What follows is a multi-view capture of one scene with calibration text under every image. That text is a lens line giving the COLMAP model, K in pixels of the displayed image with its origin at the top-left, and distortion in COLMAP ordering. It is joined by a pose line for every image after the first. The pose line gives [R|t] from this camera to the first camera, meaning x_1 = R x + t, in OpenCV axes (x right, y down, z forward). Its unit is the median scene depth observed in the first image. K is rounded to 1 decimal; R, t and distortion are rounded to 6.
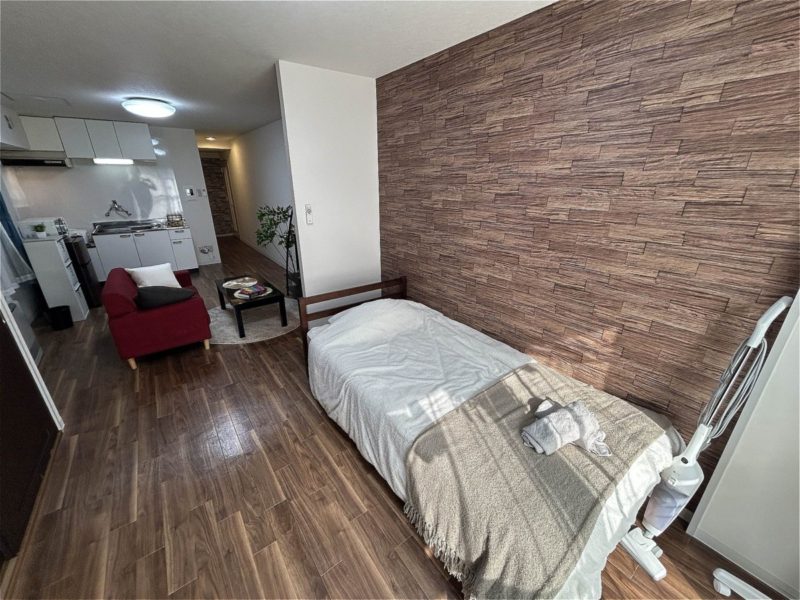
lens RADIAL K [[321.7, 0, 398.2], [0, 321.7, 295.4], [0, 0, 1]] dist [-0.000550, 0.000086]
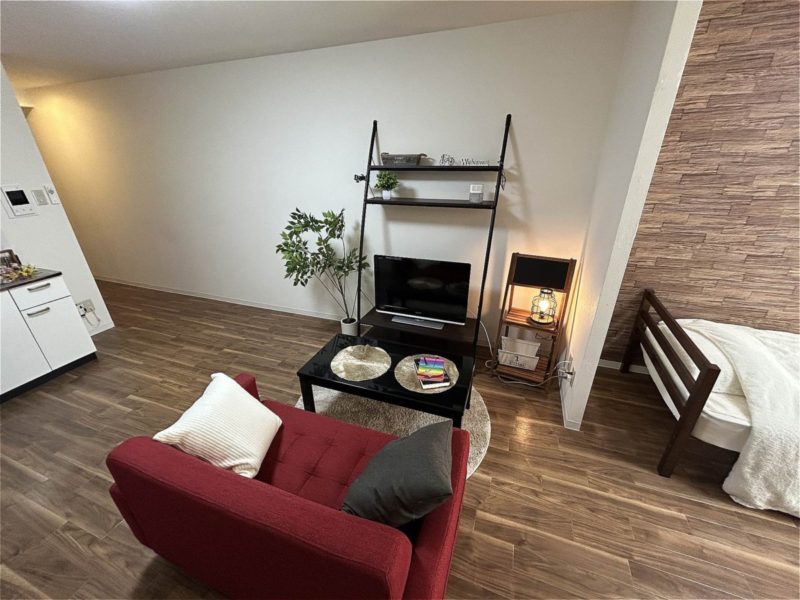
lens RADIAL K [[321.7, 0, 405.8], [0, 321.7, 302.1], [0, 0, 1]] dist [-0.000550, 0.000086]
pose [[0.832206, -0.224903, 0.506806, -1.253336], [0.195877, 0.974355, 0.110742, -0.535276], [-0.518716, 0.007111, 0.854917, 0.503777]]
